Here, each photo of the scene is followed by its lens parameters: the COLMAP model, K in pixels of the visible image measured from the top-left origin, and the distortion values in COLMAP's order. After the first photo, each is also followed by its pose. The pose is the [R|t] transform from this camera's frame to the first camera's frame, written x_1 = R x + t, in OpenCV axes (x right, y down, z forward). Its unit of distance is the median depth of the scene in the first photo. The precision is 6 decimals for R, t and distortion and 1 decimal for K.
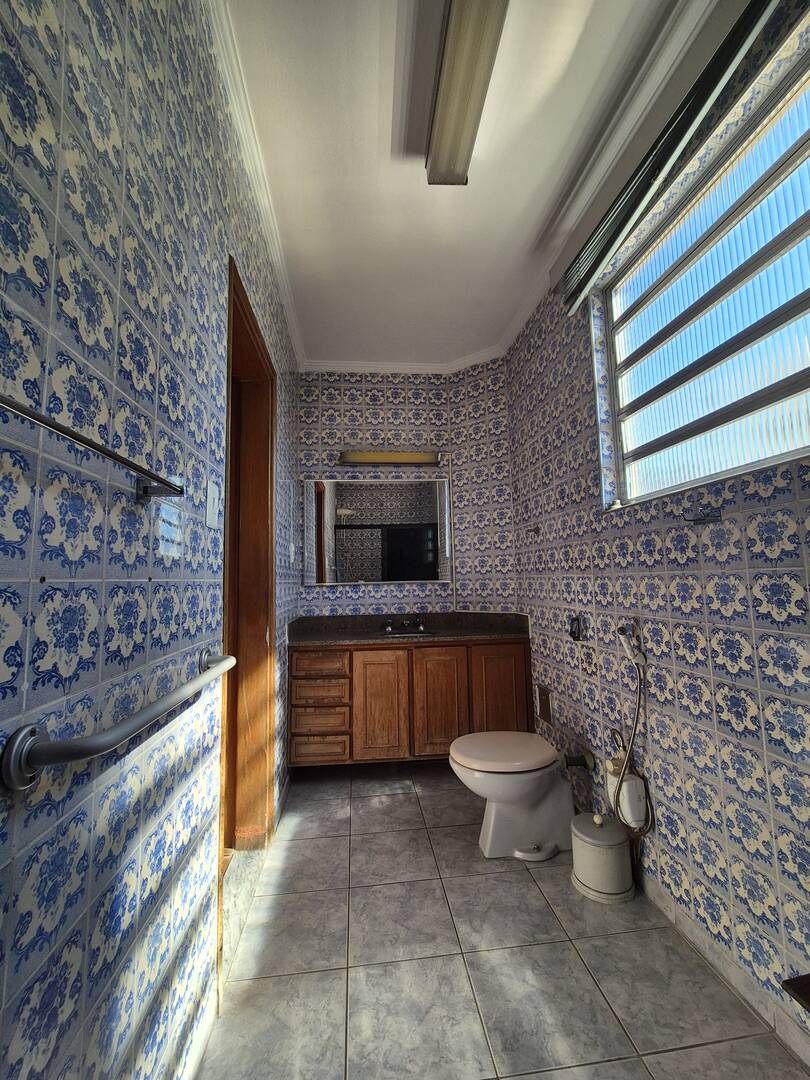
lens RADIAL K [[443.7, 0, 402.9], [0, 443.7, 533.0], [0, 0, 1]] dist [0.001100, -0.000791]
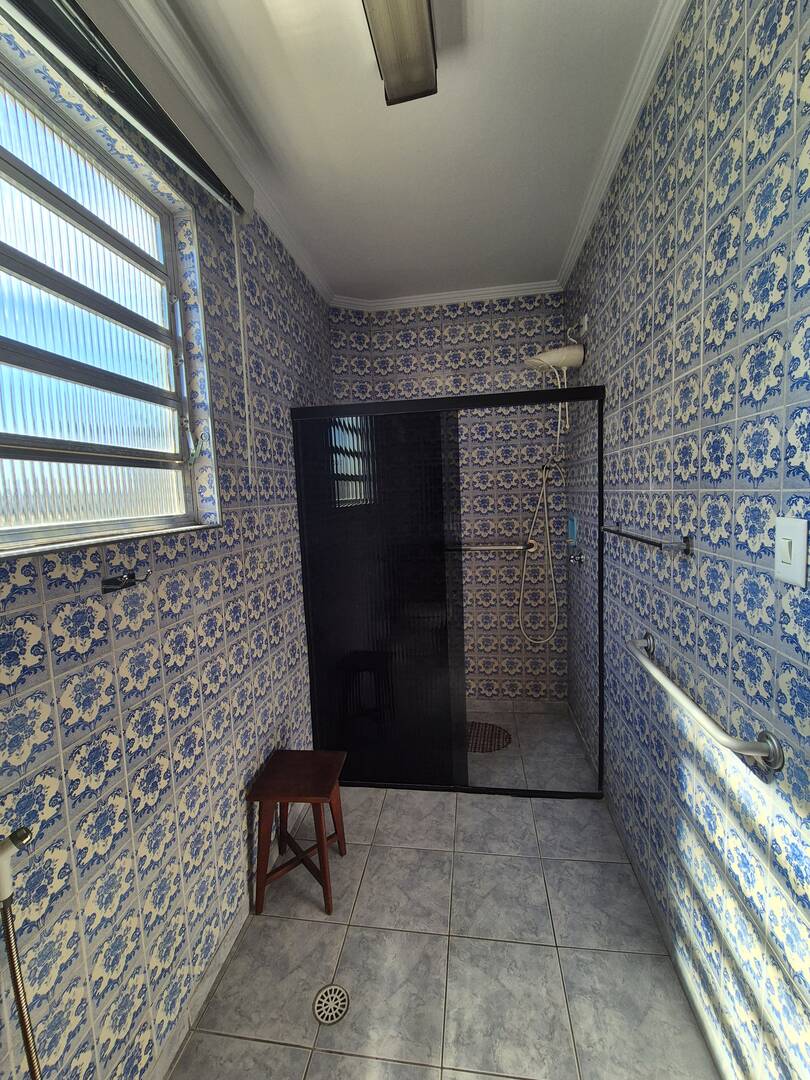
lens RADIAL K [[443.7, 0, 407.3], [0, 443.7, 542.9], [0, 0, 1]] dist [0.001100, -0.000791]
pose [[-0.965108, 0.034063, 0.259626, -0.032323], [0.037091, 0.999289, 0.006770, -0.093182], [-0.259211, 0.016164, -0.965686, 1.663070]]
